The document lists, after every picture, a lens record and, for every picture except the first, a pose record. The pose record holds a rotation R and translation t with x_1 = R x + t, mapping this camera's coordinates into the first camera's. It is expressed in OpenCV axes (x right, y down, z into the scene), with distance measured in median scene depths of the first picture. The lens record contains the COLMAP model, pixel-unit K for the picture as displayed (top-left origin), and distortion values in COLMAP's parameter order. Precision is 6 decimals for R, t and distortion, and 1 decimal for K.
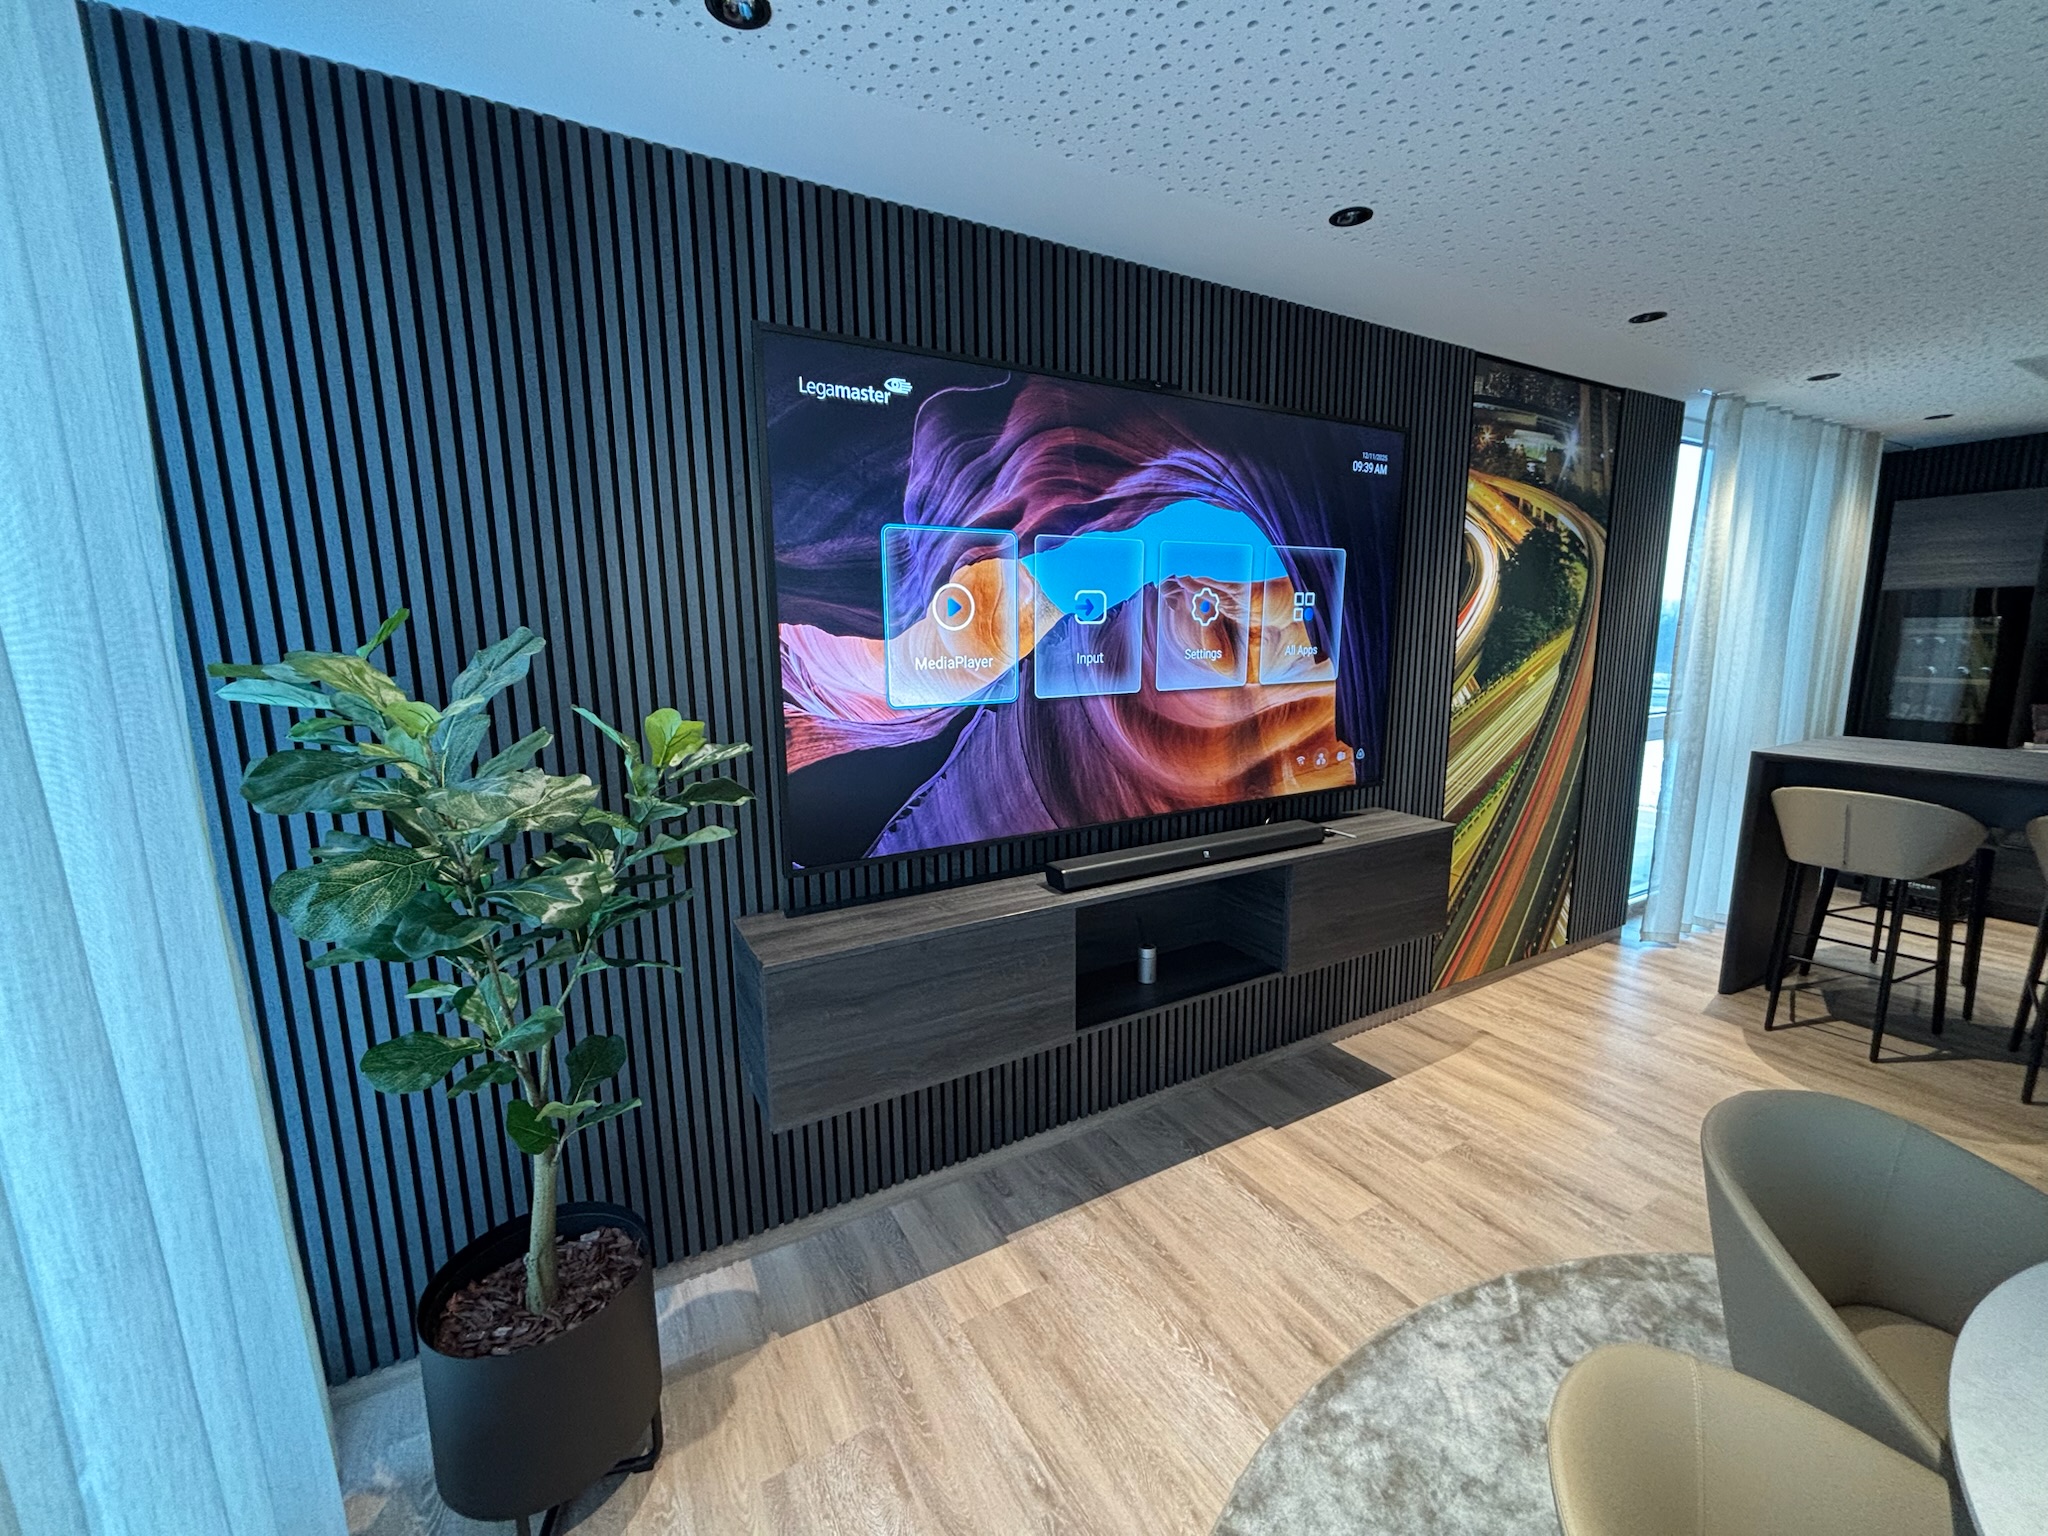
lens RADIAL K [[817.6, 0, 1023.9], [0, 817.6, 767.7], [0, 0, 1]] dist [-0.002040, 0.000371]
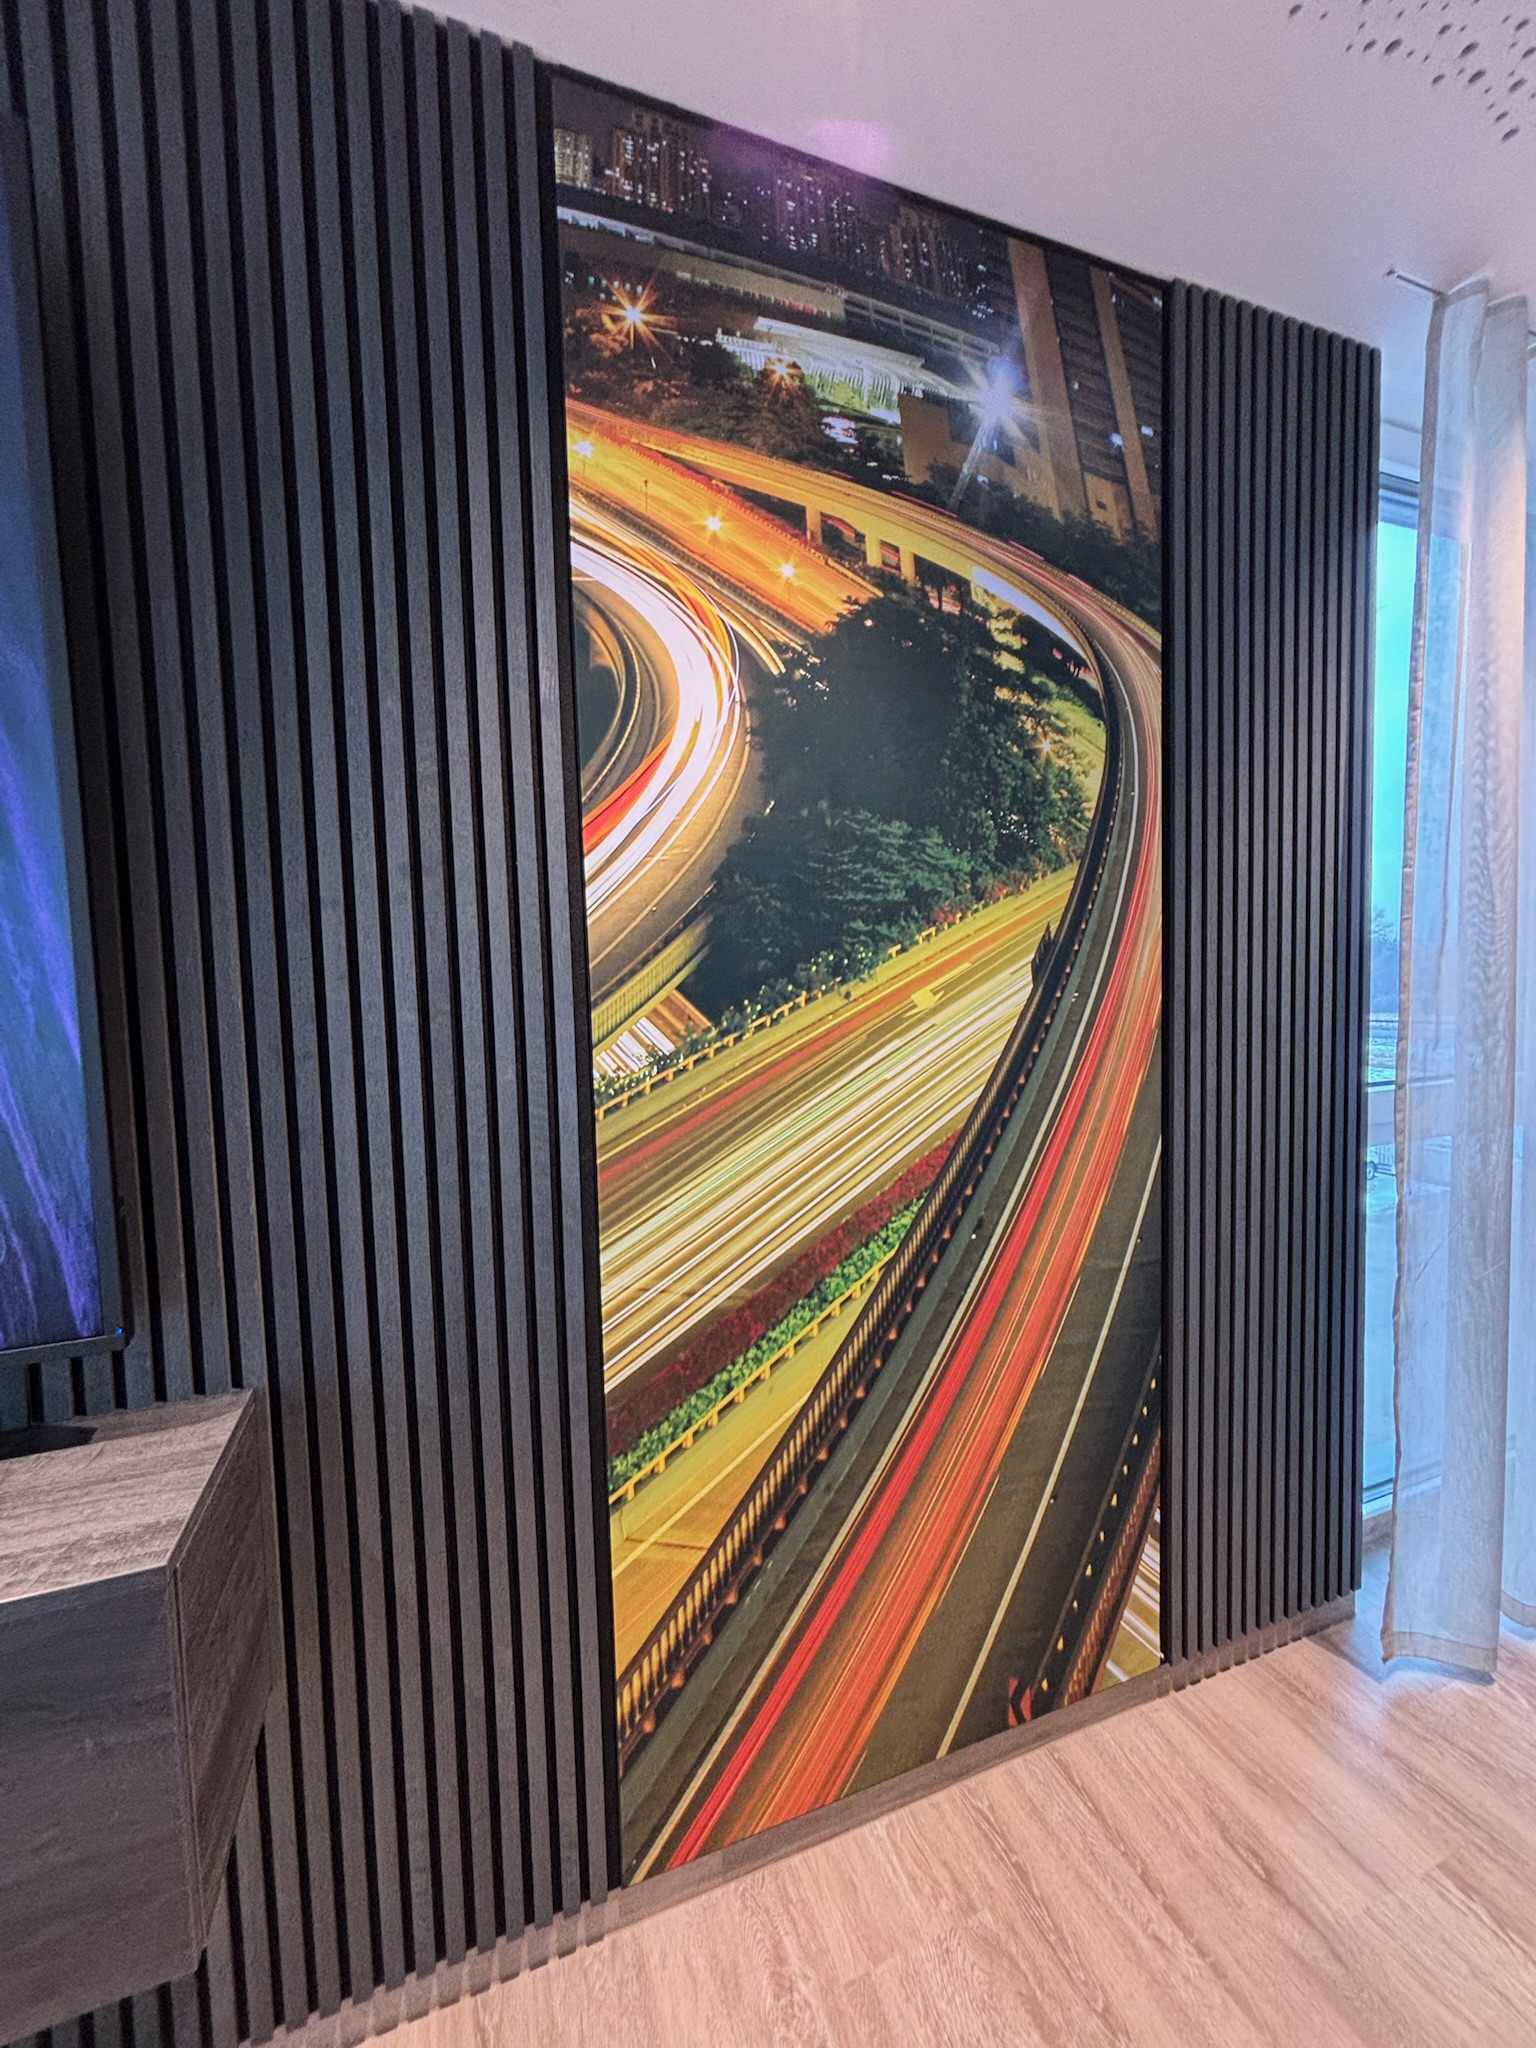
lens RADIAL K [[817.6, 0, 760.9], [0, 817.6, 1015.3], [0, 0, 1]] dist [-0.002040, 0.000371]
pose [[0.988047, -0.002904, -0.154123, 0.765878], [-0.013206, 0.994552, -0.103400, -0.077615], [0.153584, 0.104199, 0.982626, 0.785398]]
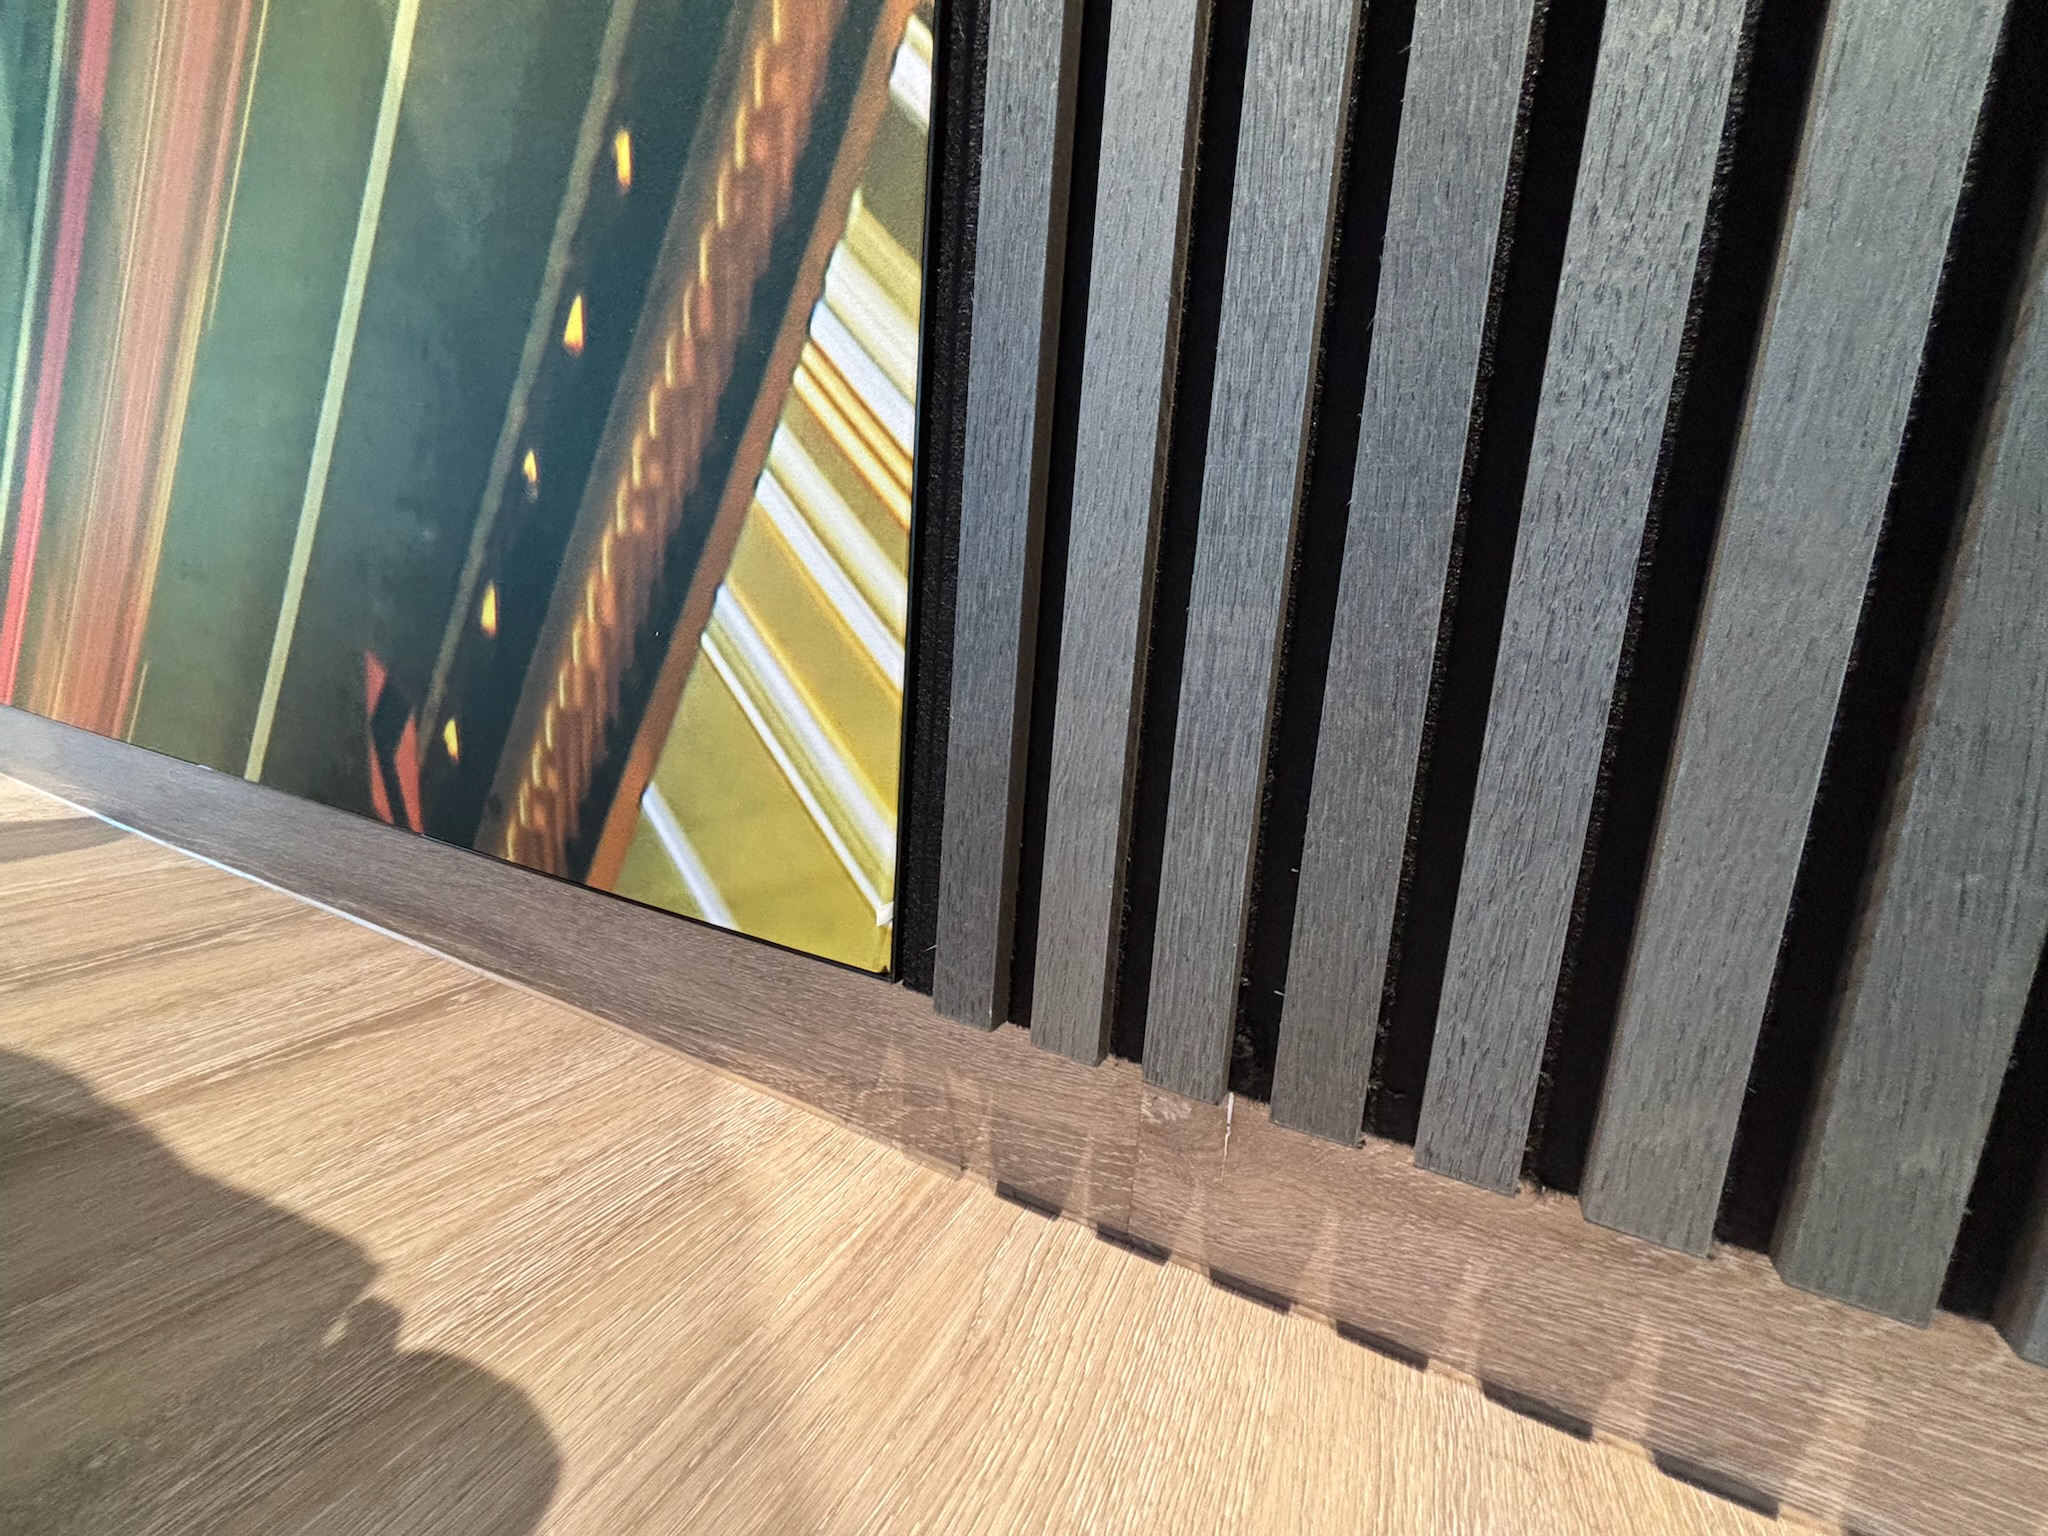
lens RADIAL K [[817.6, 0, 1020.5], [0, 817.6, 769.2], [0, 0, 1]] dist [-0.002040, 0.000371]
pose [[0.557559, 0.198562, -0.806040, 1.044023], [-0.217765, 0.971953, 0.088801, 0.267755], [0.801066, 0.126015, 0.585161, 1.377278]]
